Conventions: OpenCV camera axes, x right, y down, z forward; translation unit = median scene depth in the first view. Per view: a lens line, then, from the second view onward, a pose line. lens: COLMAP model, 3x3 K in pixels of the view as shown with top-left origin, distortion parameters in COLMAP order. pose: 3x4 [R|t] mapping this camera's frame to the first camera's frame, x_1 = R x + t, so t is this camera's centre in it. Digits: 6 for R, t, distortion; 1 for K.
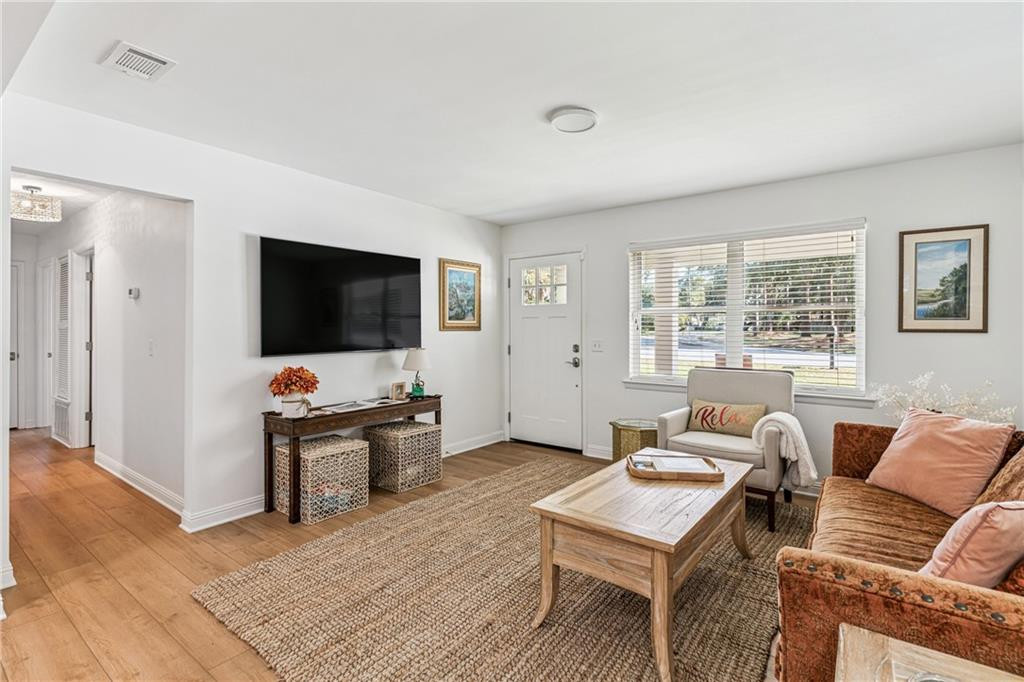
lens RADIAL K [[488.1, 0, 505.8], [0, 488.1, 331.6], [0, 0, 1]] dist [0.002811, -0.000090]
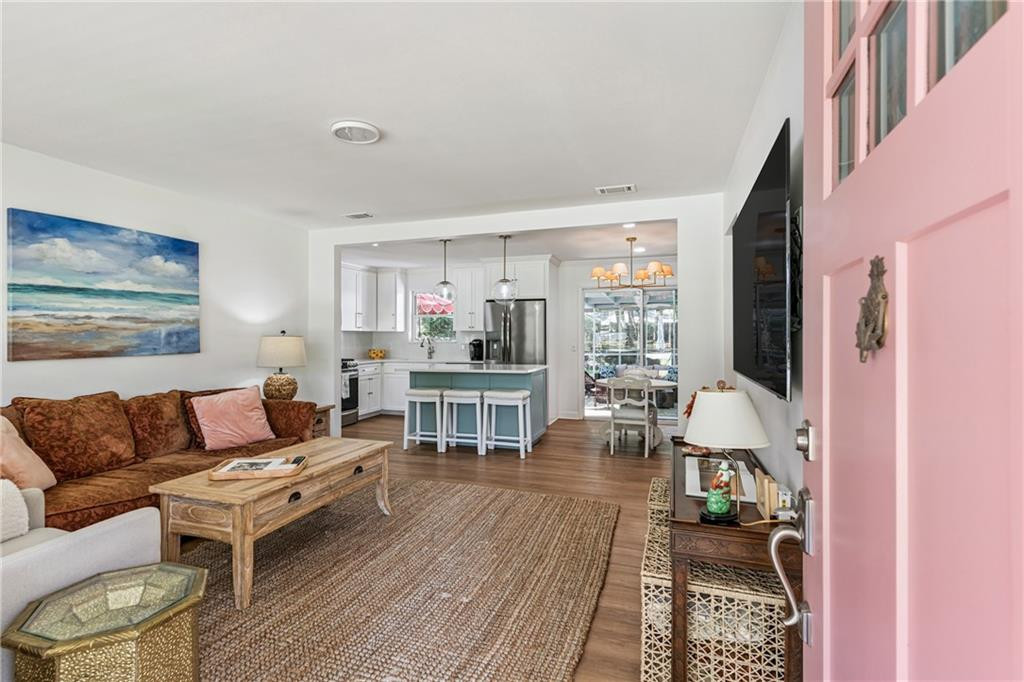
lens RADIAL K [[488.1, 0, 505.8], [0, 488.1, 331.6], [0, 0, 1]] dist [0.002811, -0.000090]
pose [[-0.949564, -0.002722, -0.313561, 0.108321], [-0.002425, 0.999996, -0.001337, -0.010502], [0.313564, -0.000509, -0.949567, 1.348989]]
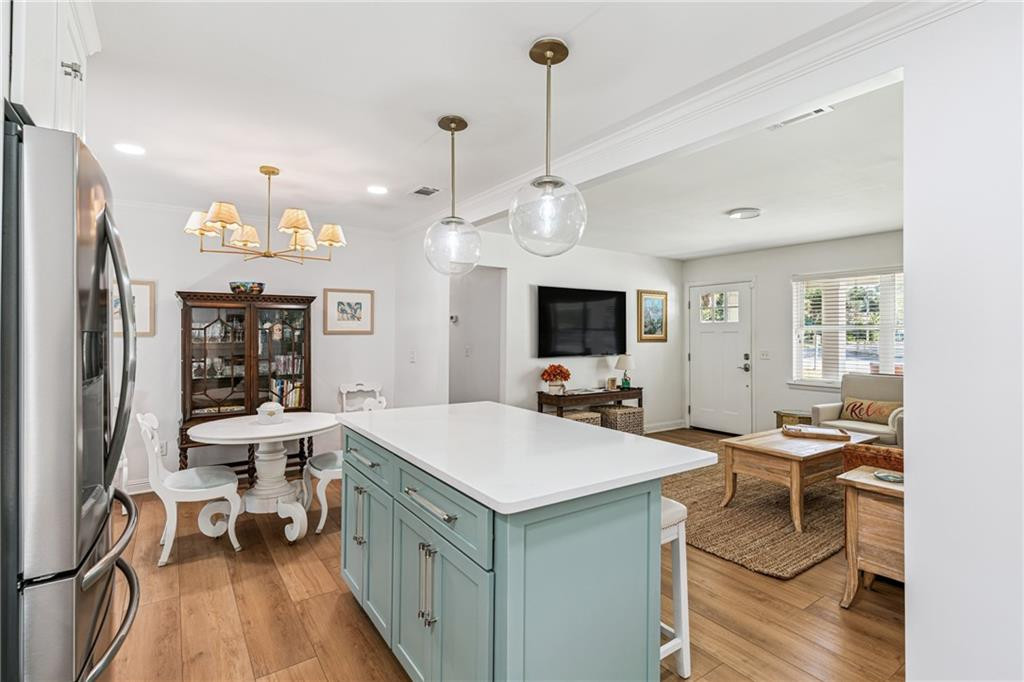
lens RADIAL K [[488.1, 0, 505.8], [0, 488.1, 331.6], [0, 0, 1]] dist [0.002811, -0.000090]
pose [[0.950712, 0.001652, -0.310072, -0.071654], [-0.006524, 0.999871, -0.014675, -0.010226], [0.310008, 0.015975, 0.950600, -0.498546]]
